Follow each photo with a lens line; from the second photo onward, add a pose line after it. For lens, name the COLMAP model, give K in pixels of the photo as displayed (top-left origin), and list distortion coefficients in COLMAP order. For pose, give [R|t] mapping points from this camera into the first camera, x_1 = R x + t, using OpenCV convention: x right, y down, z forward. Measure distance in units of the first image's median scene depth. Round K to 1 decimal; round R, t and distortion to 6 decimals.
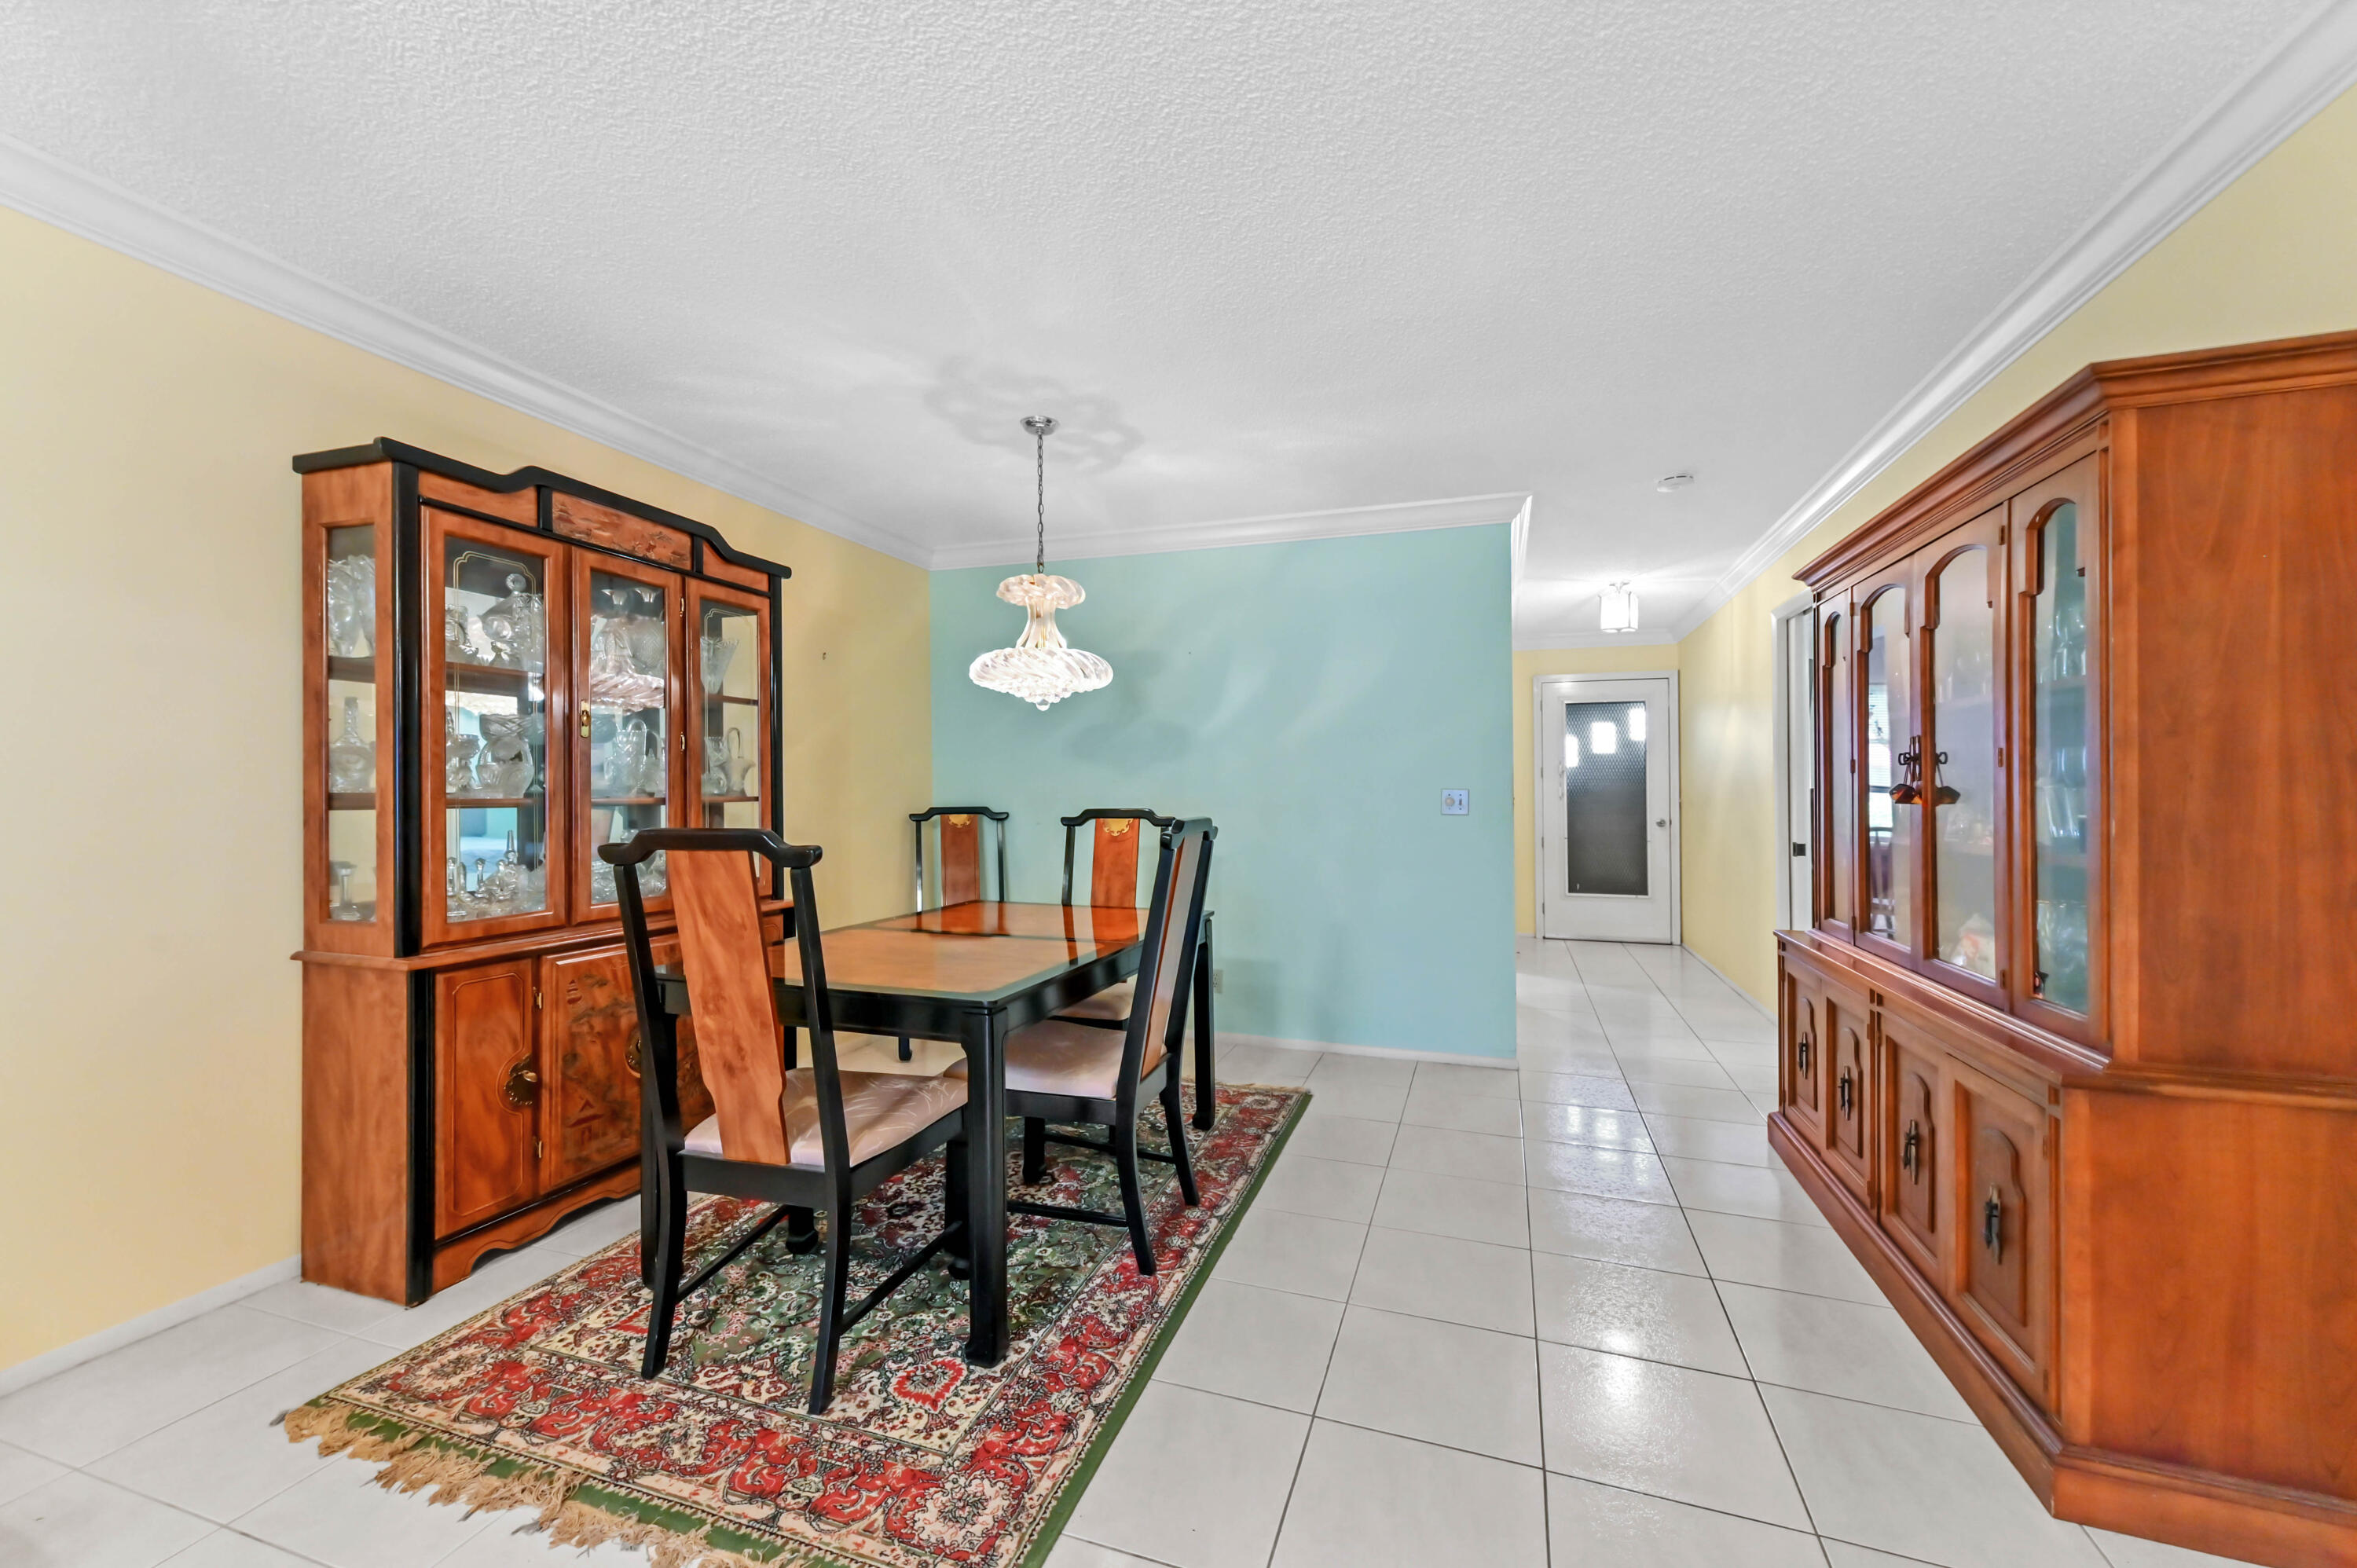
lens RADIAL K [[947.4, 0, 1174.8], [0, 947.4, 774.0], [0, 0, 1]] dist [0.011528, -0.000424]
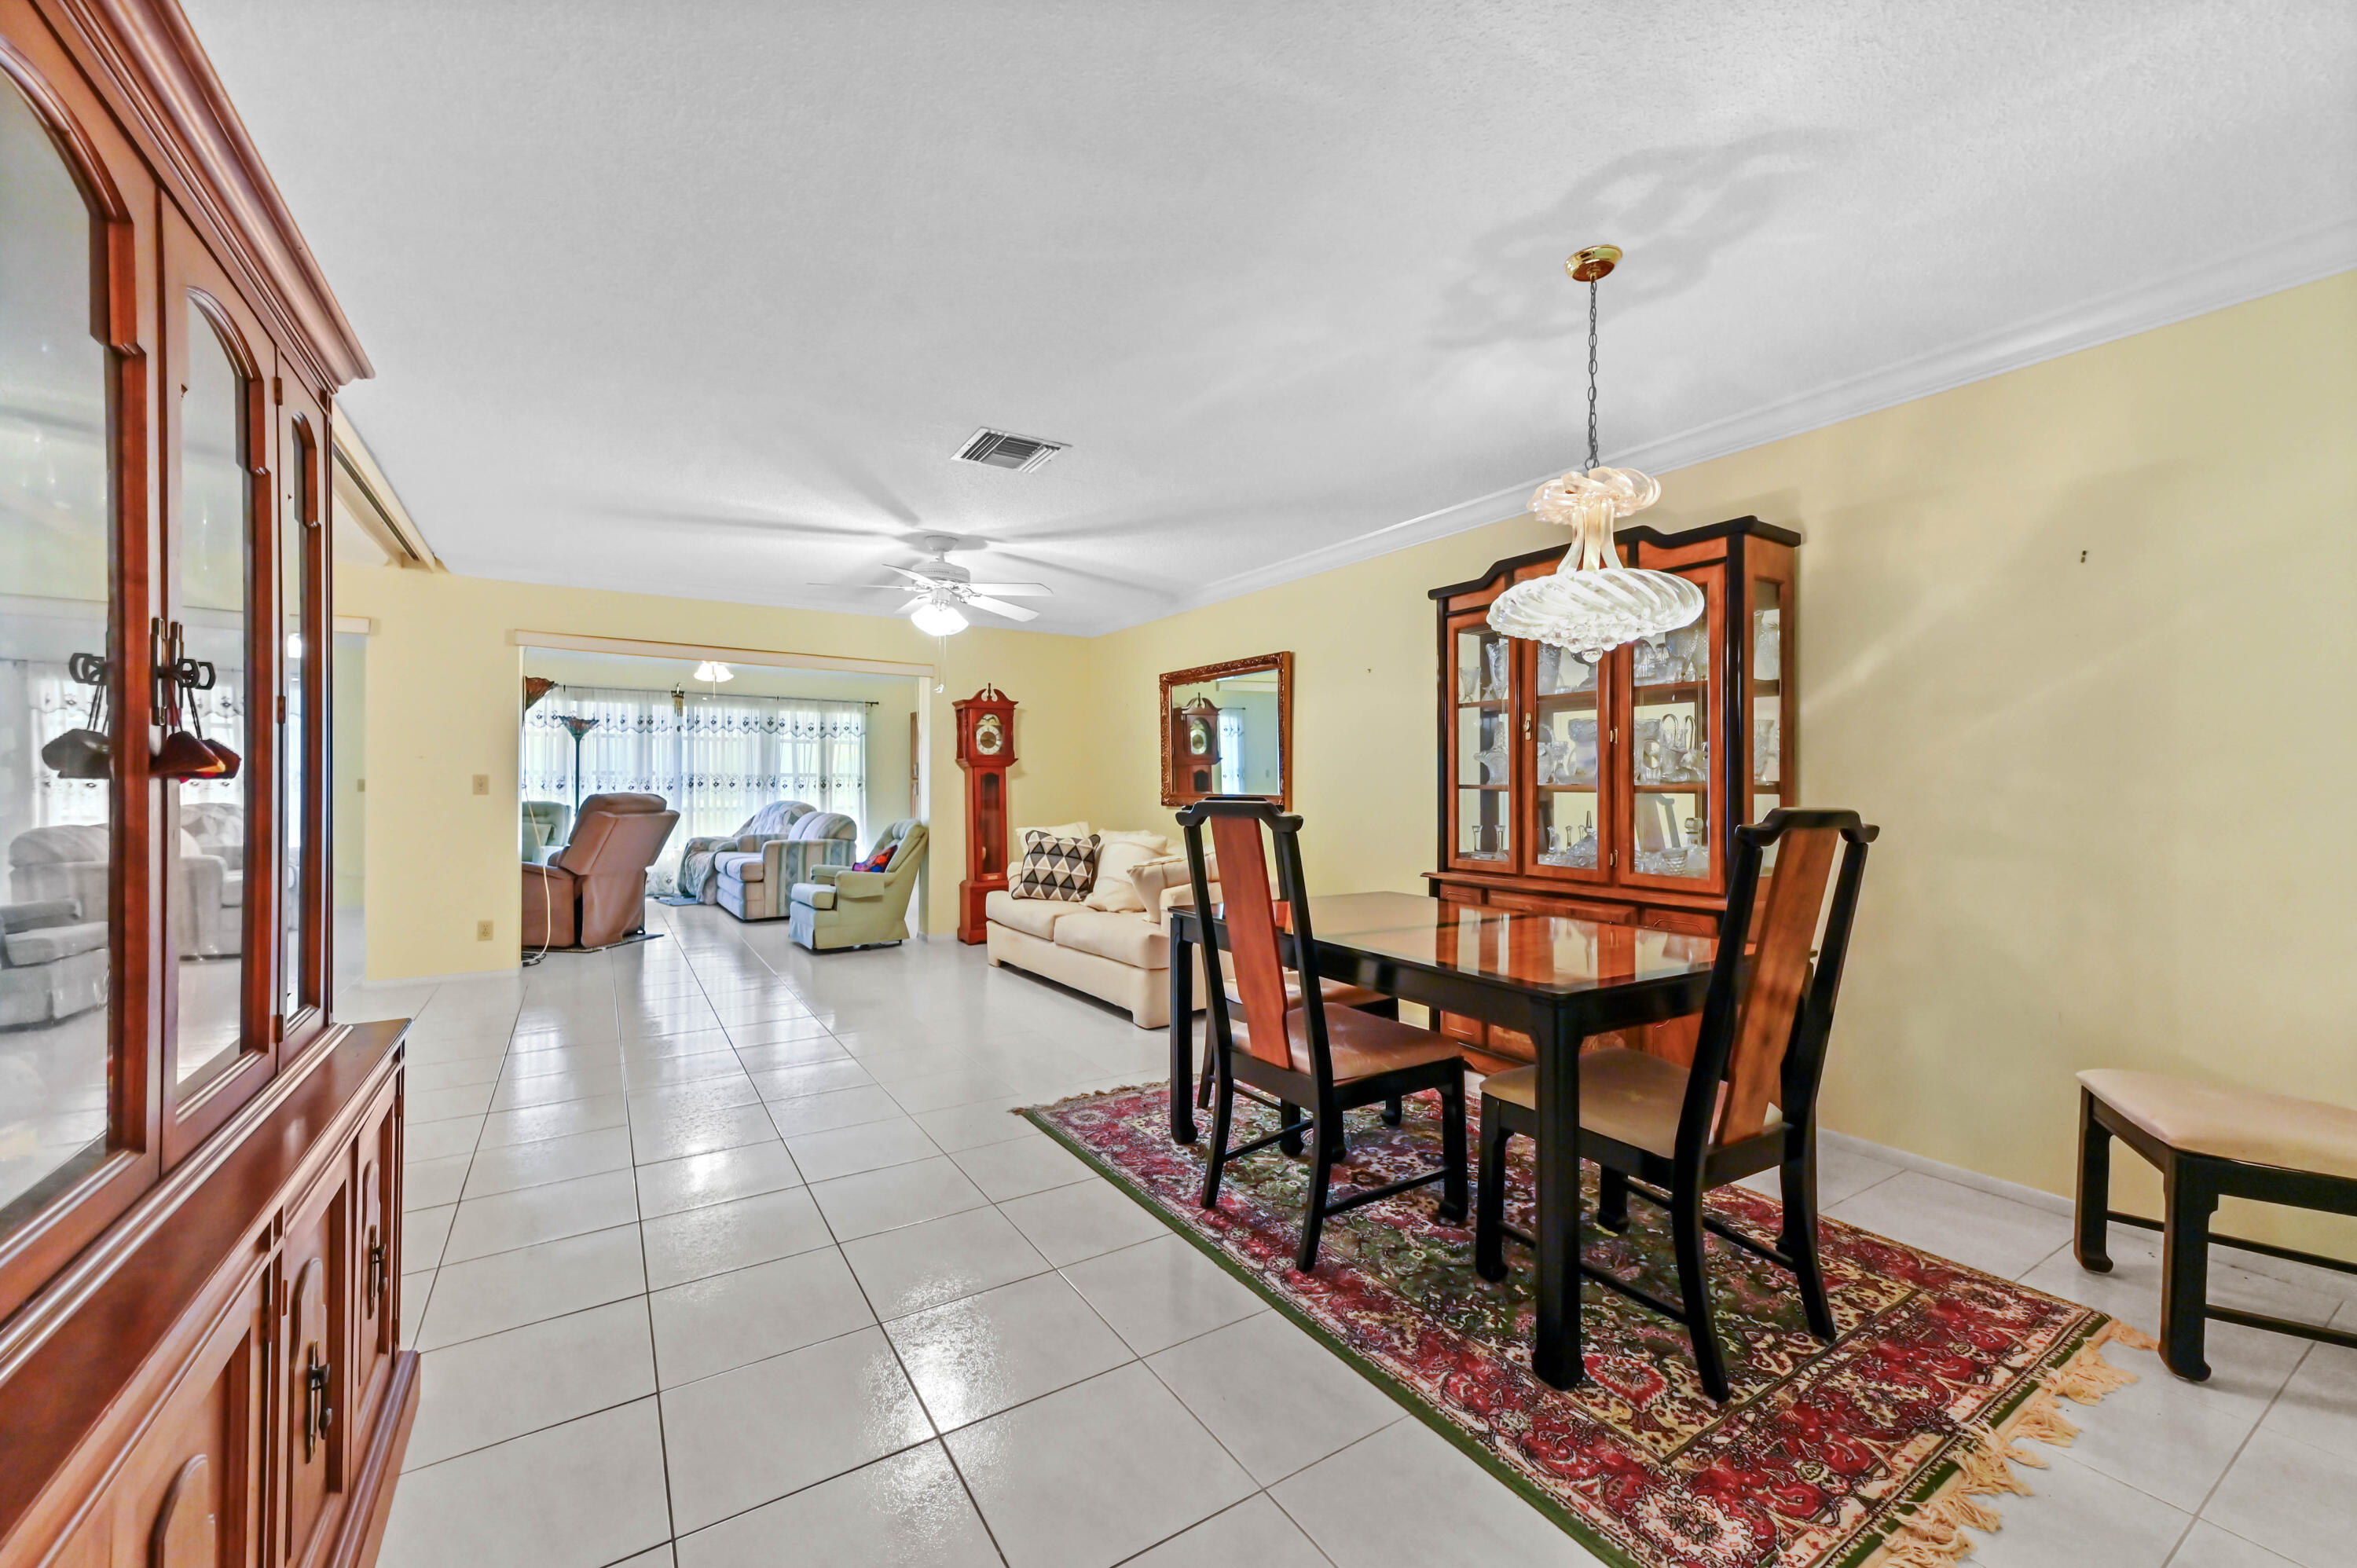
lens RADIAL K [[947.4, 0, 1187.4], [0, 947.4, 793.4], [0, 0, 1]] dist [0.011528, -0.000424]
pose [[-0.635142, -0.000591, -0.772396, 0.734342], [0.007120, 0.999953, -0.006620, 0.042150], [0.772363, -0.009705, -0.635107, 1.468241]]
